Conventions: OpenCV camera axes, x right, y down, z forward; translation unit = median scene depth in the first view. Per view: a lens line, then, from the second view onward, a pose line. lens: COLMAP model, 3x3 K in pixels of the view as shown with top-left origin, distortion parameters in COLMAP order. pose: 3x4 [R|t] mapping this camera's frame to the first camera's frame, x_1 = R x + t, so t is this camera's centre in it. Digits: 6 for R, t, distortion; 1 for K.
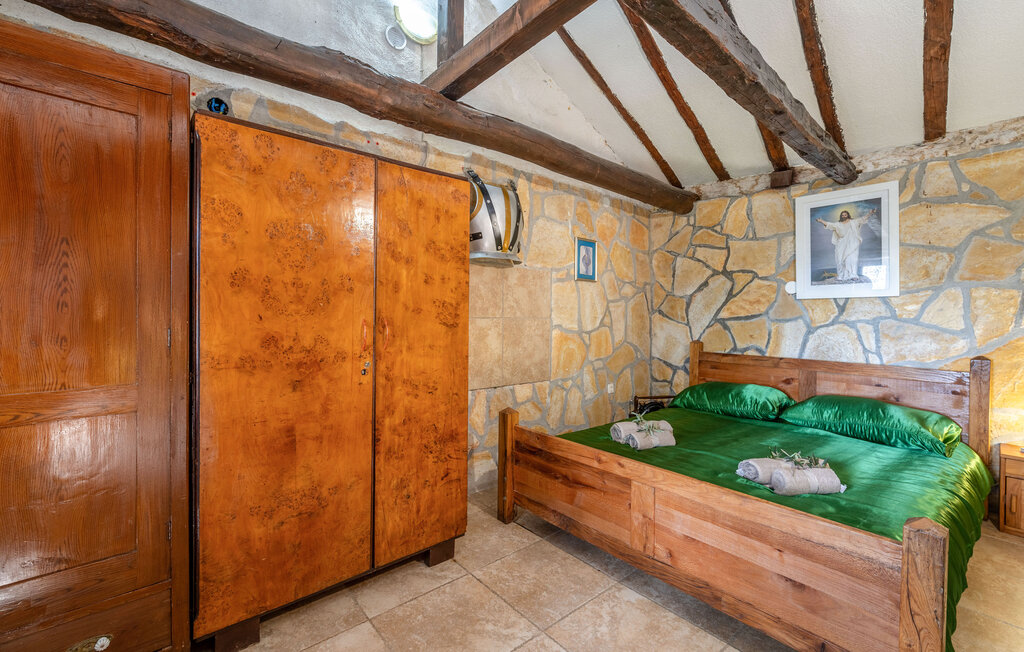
lens RADIAL K [[456.0, 0, 516.3], [0, 456.0, 317.6], [0, 0, 1]] dist [-0.001374, 0.000063]
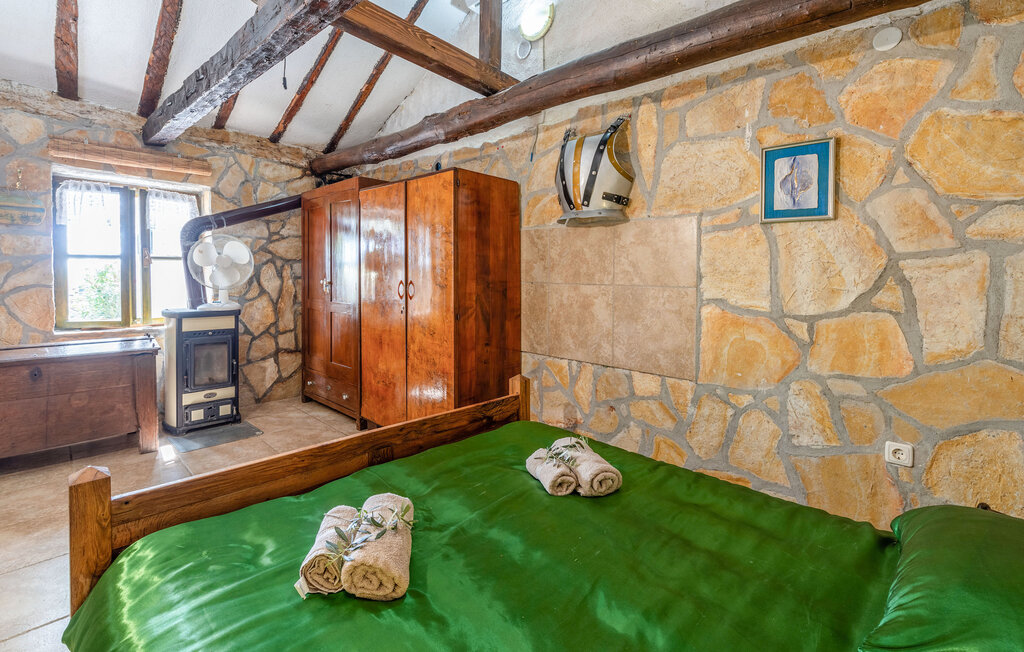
lens RADIAL K [[460.6, 0, 511.9], [0, 460.6, 286.5], [0, 0, 1]] dist [-0.000567, -0.000190]
pose [[0.066739, 0.011876, -0.997700, 0.735350], [-0.026296, 0.999603, 0.010139, -0.000499], [0.997424, 0.025559, 0.067025, 0.697255]]
